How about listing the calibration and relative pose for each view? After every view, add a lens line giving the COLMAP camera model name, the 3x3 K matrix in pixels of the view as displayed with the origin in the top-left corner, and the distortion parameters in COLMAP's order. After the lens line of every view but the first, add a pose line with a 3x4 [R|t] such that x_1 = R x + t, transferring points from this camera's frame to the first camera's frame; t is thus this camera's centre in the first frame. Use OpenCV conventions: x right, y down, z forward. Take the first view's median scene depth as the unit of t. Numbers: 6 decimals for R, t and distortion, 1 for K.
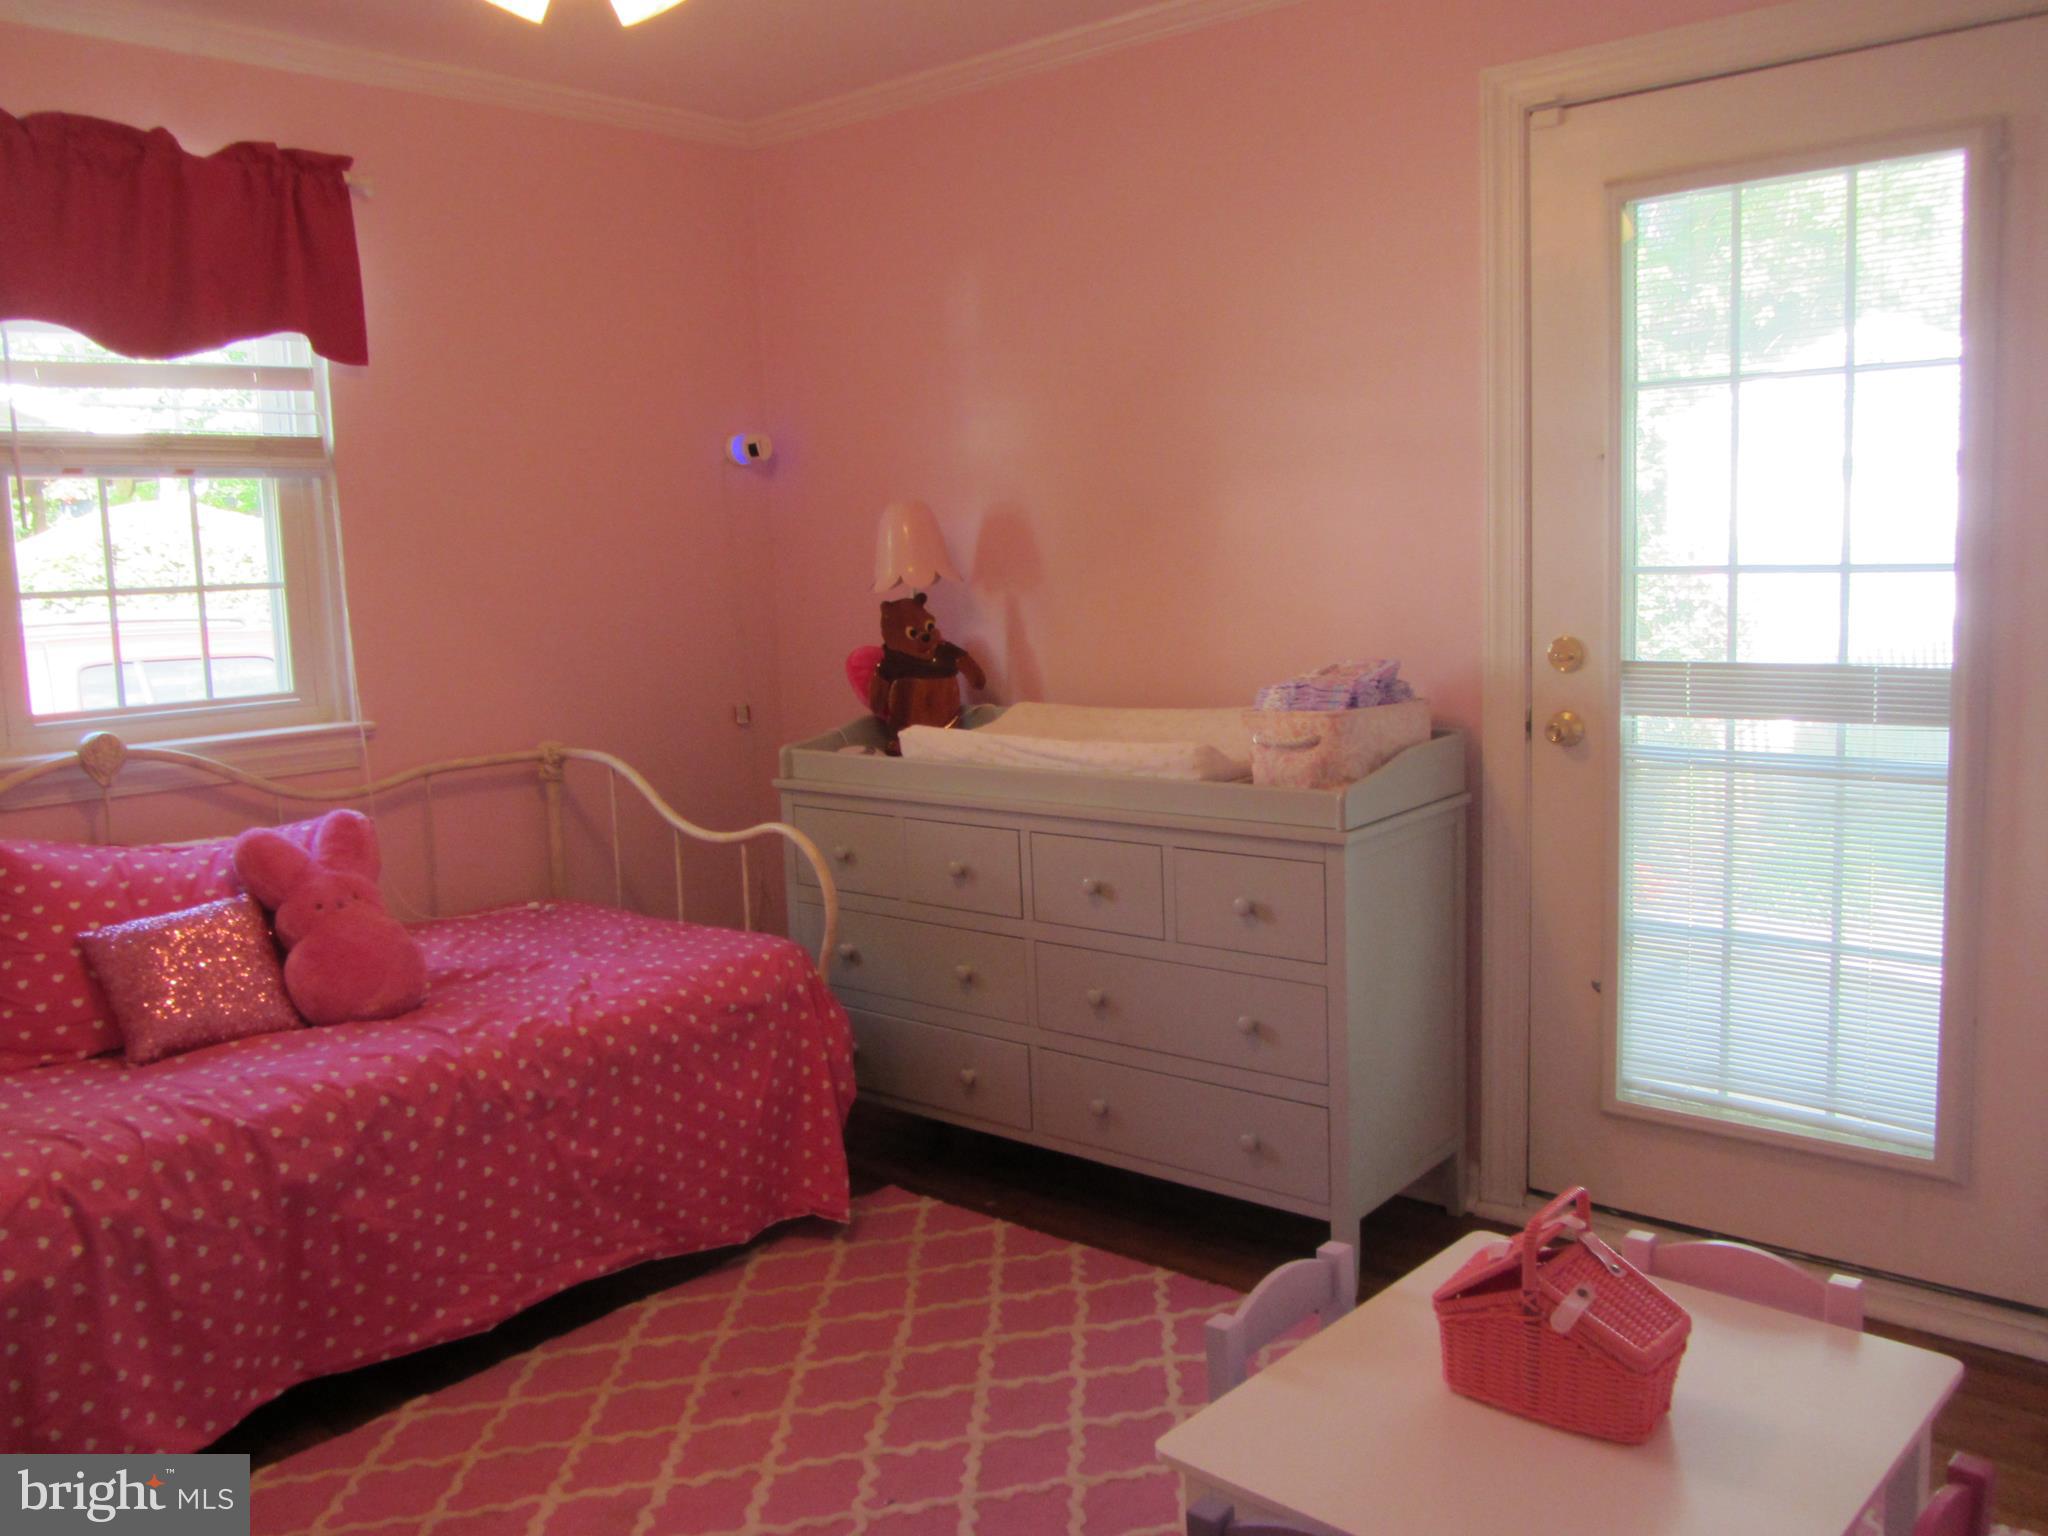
lens RADIAL K [[1690.4, 0, 1023.7], [0, 1690.4, 750.3], [0, 0, 1]] dist [-0.046587, 0.029265]
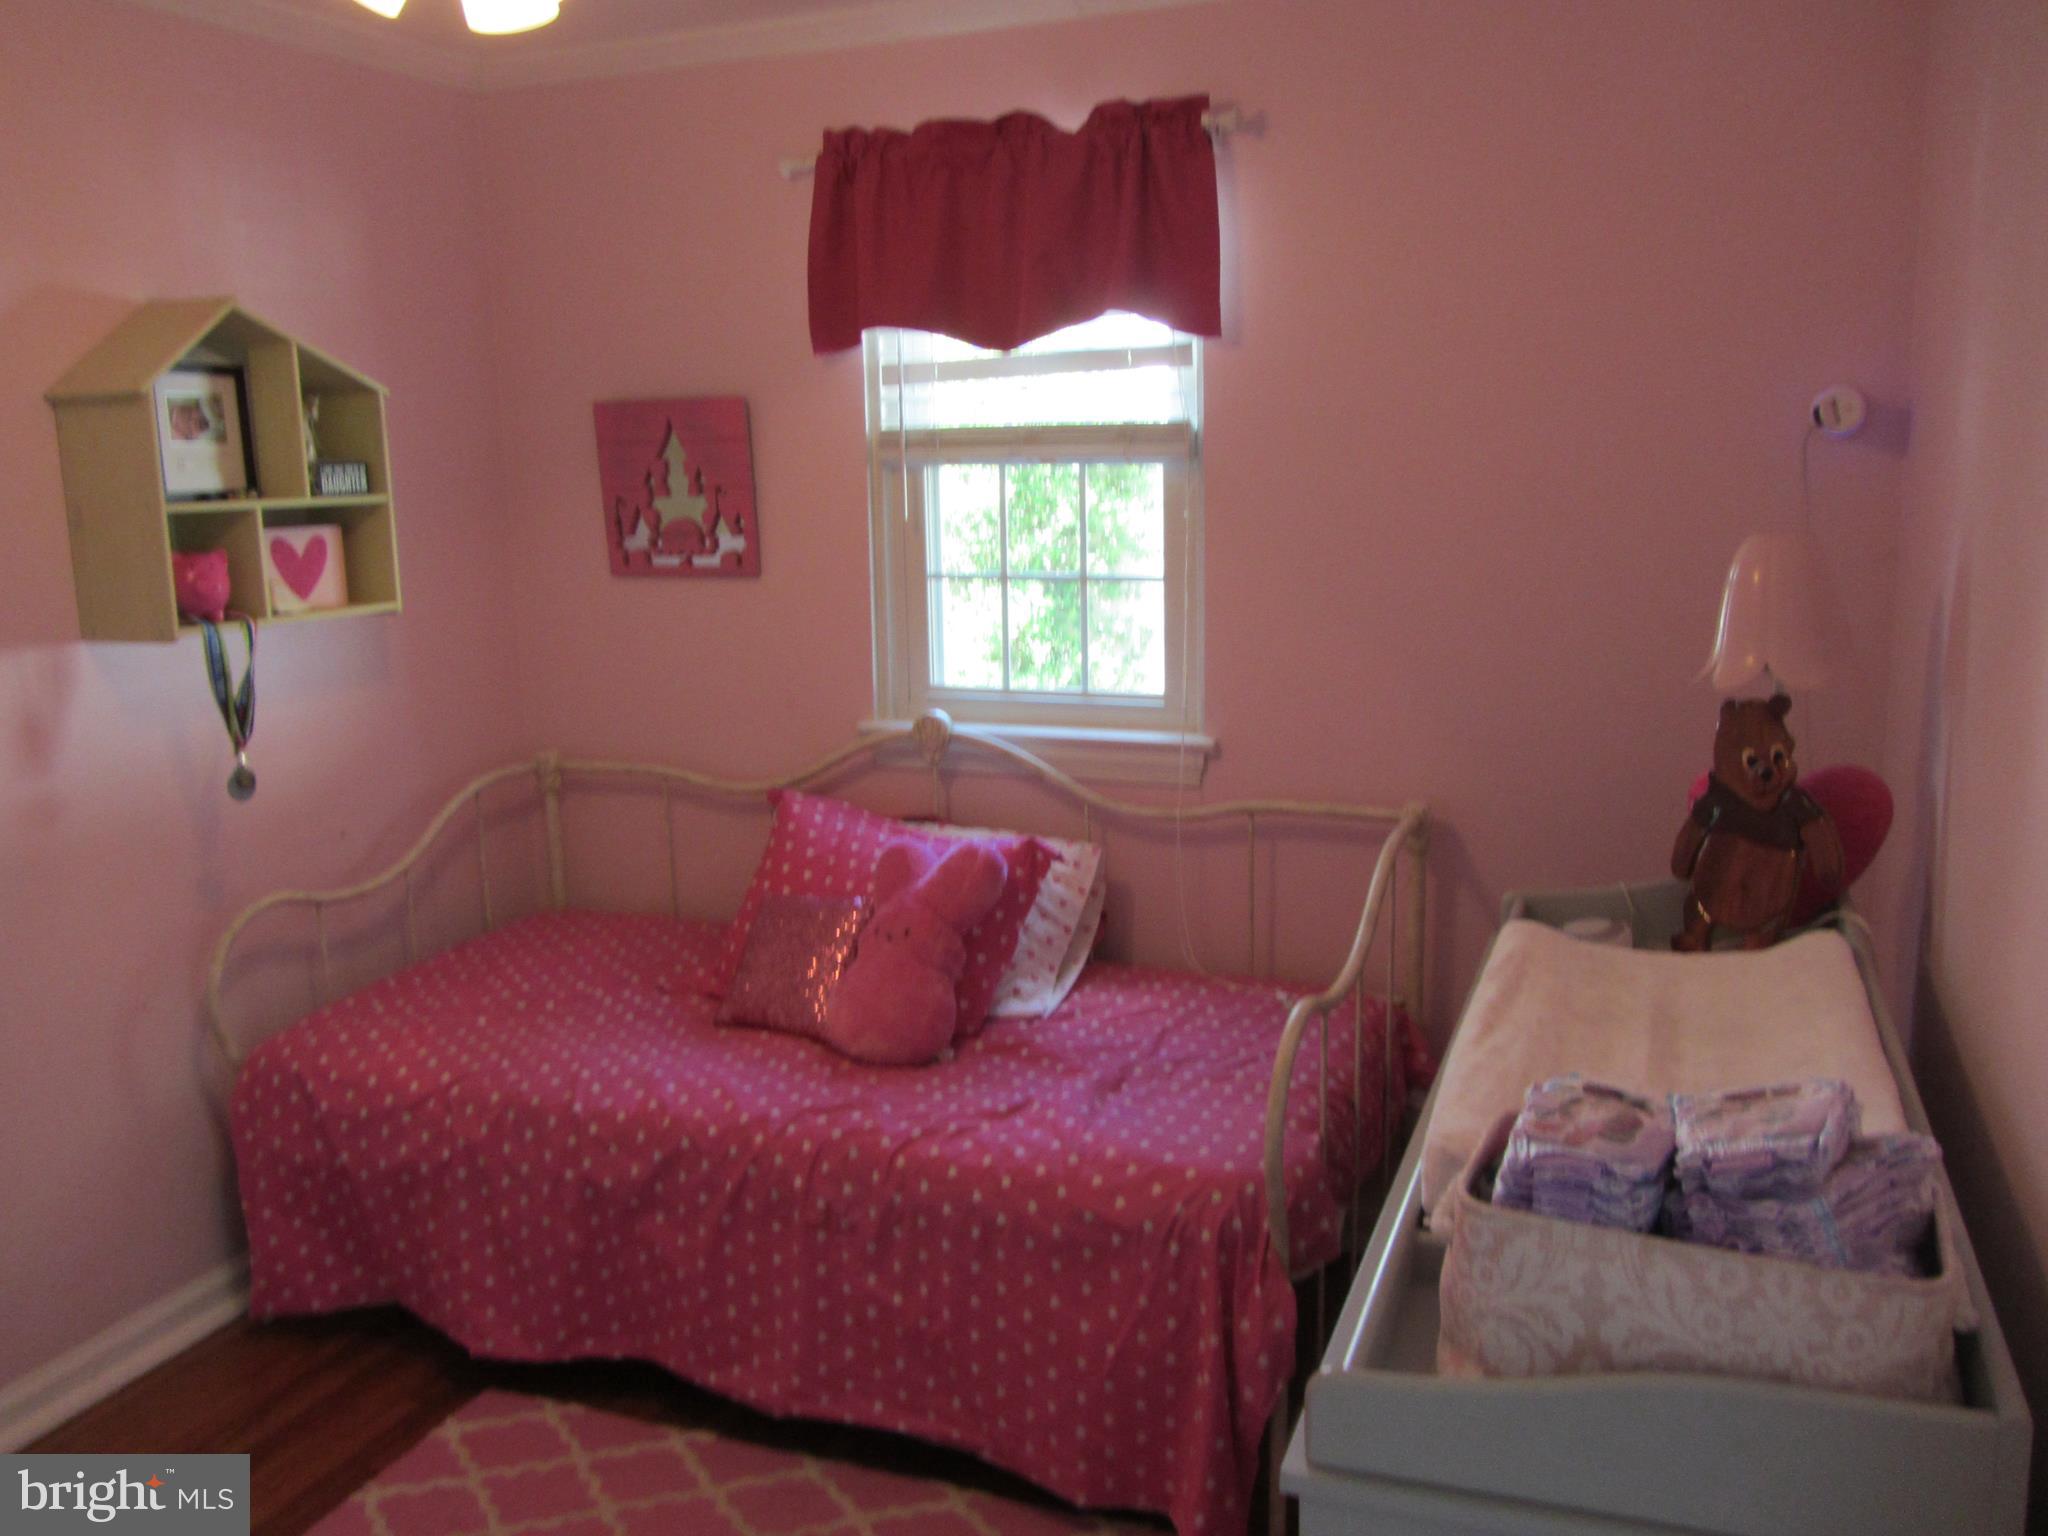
lens RADIAL K [[1690.4, 0, 1029.5], [0, 1690.4, 754.3], [0, 0, 1]] dist [-0.046587, 0.029265]
pose [[0.333901, 0.195116, -0.922193, 0.439169], [-0.109987, 0.979724, 0.167465, -0.161496], [0.936169, 0.045513, 0.348591, 0.645282]]
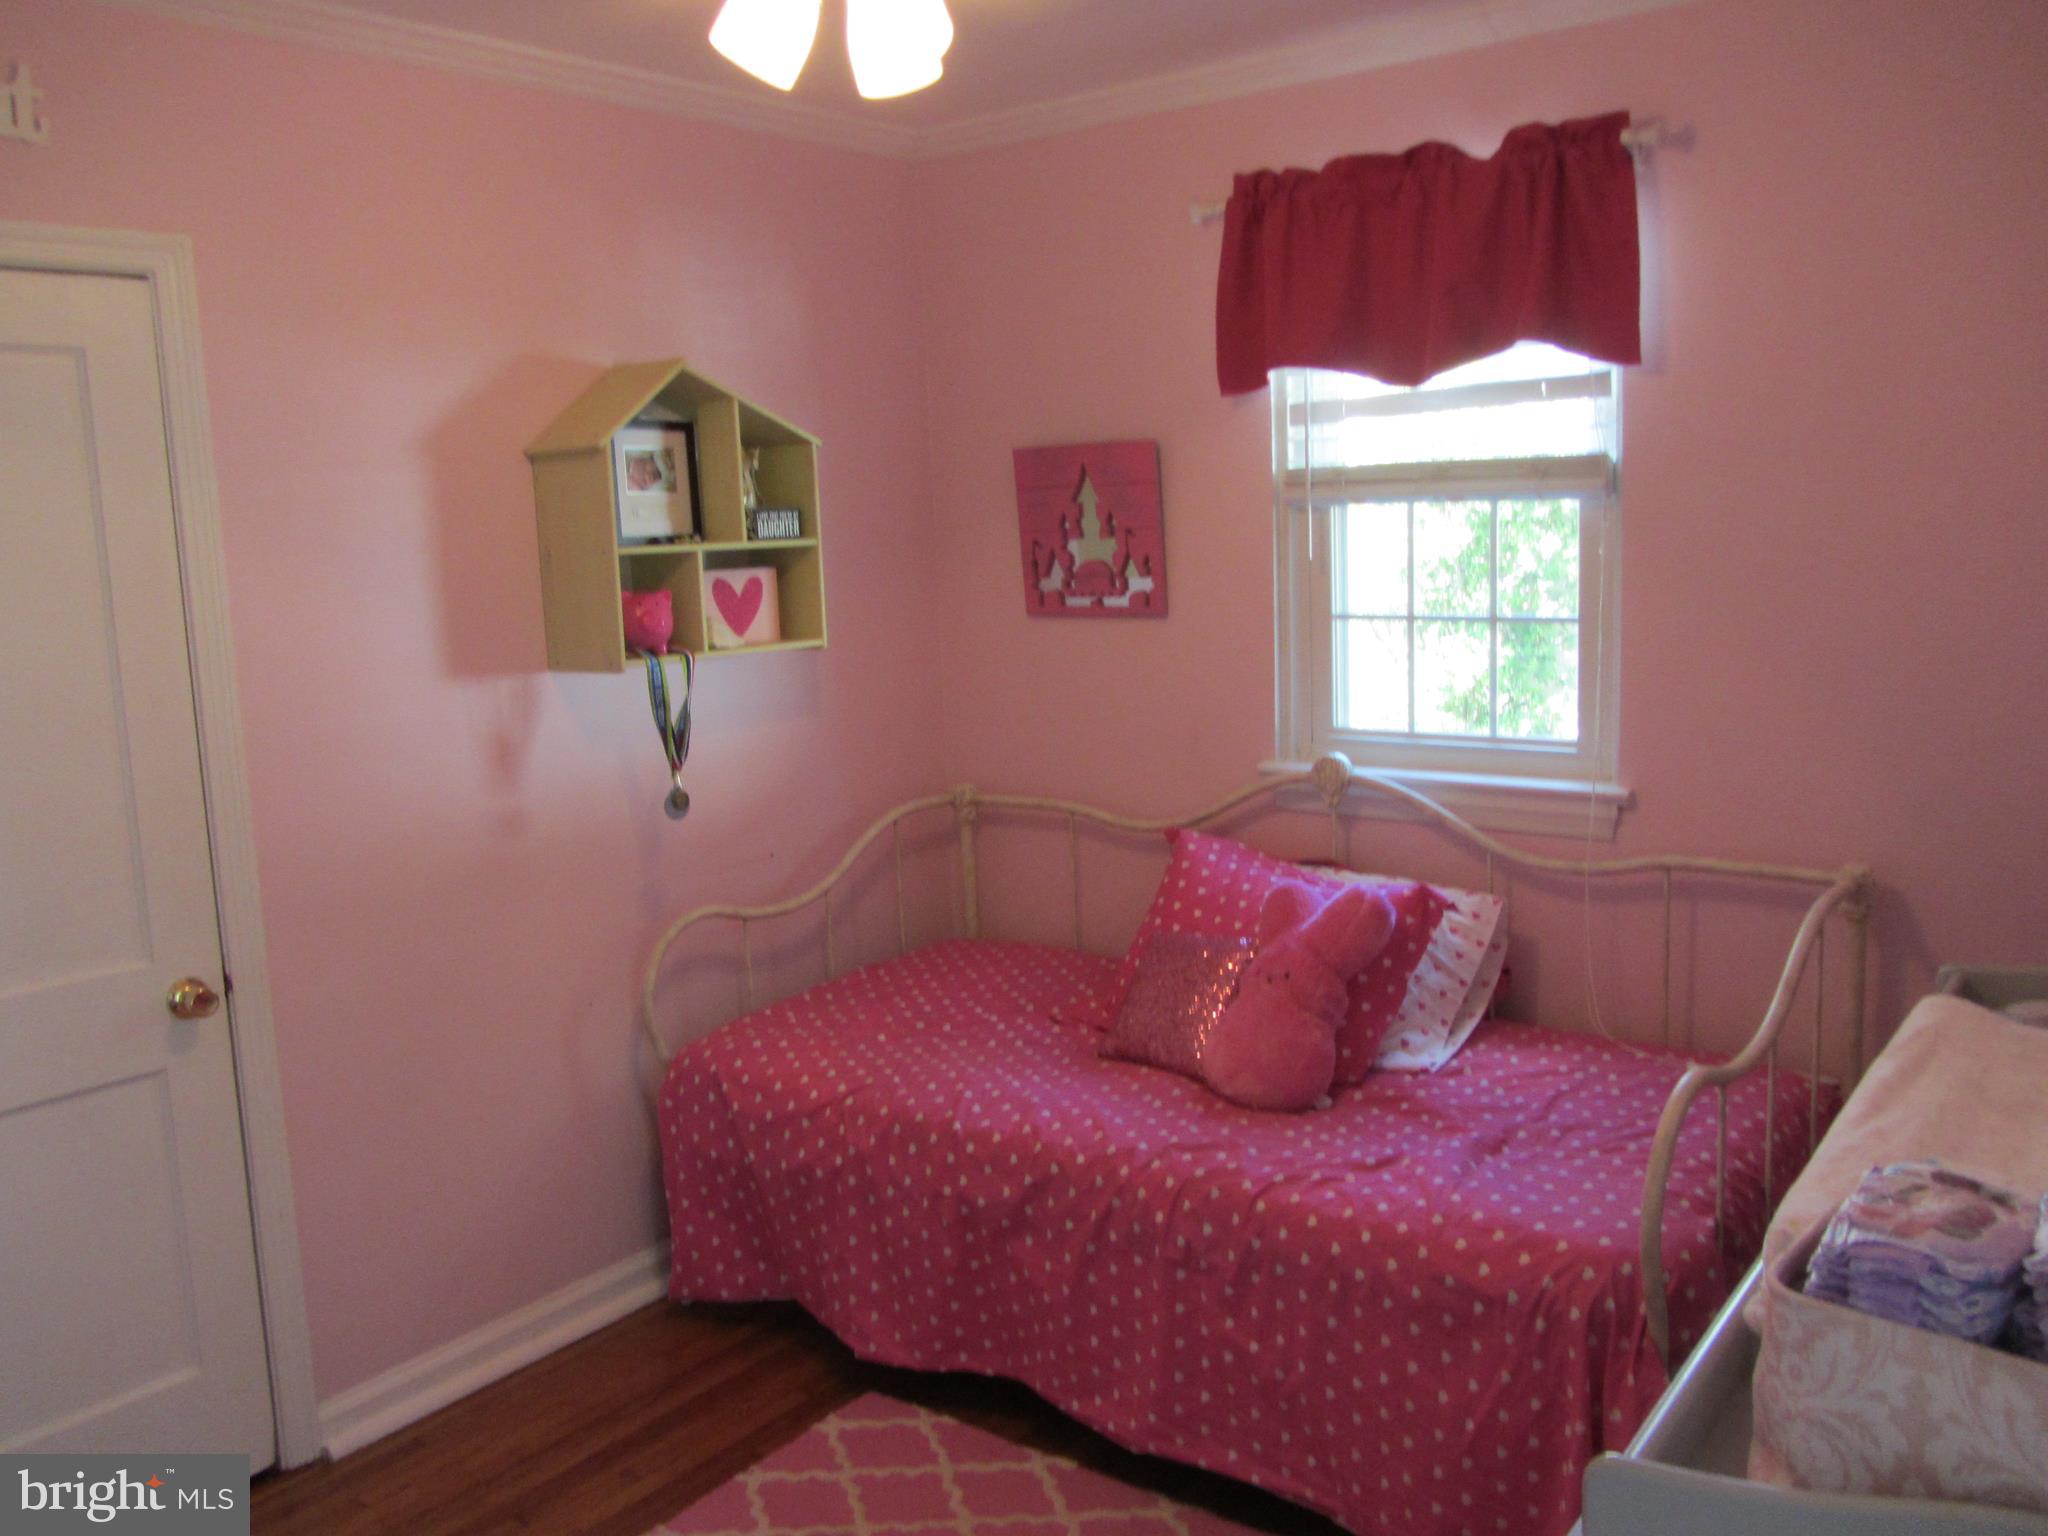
lens RADIAL K [[1690.4, 0, 1022.4], [0, 1690.4, 752.5], [0, 0, 1]] dist [-0.046587, 0.029265]
pose [[0.063308, 0.171505, -0.983147, 0.447223], [-0.090682, 0.982037, 0.165472, -0.159387], [0.993866, 0.078678, 0.077723, 0.684014]]
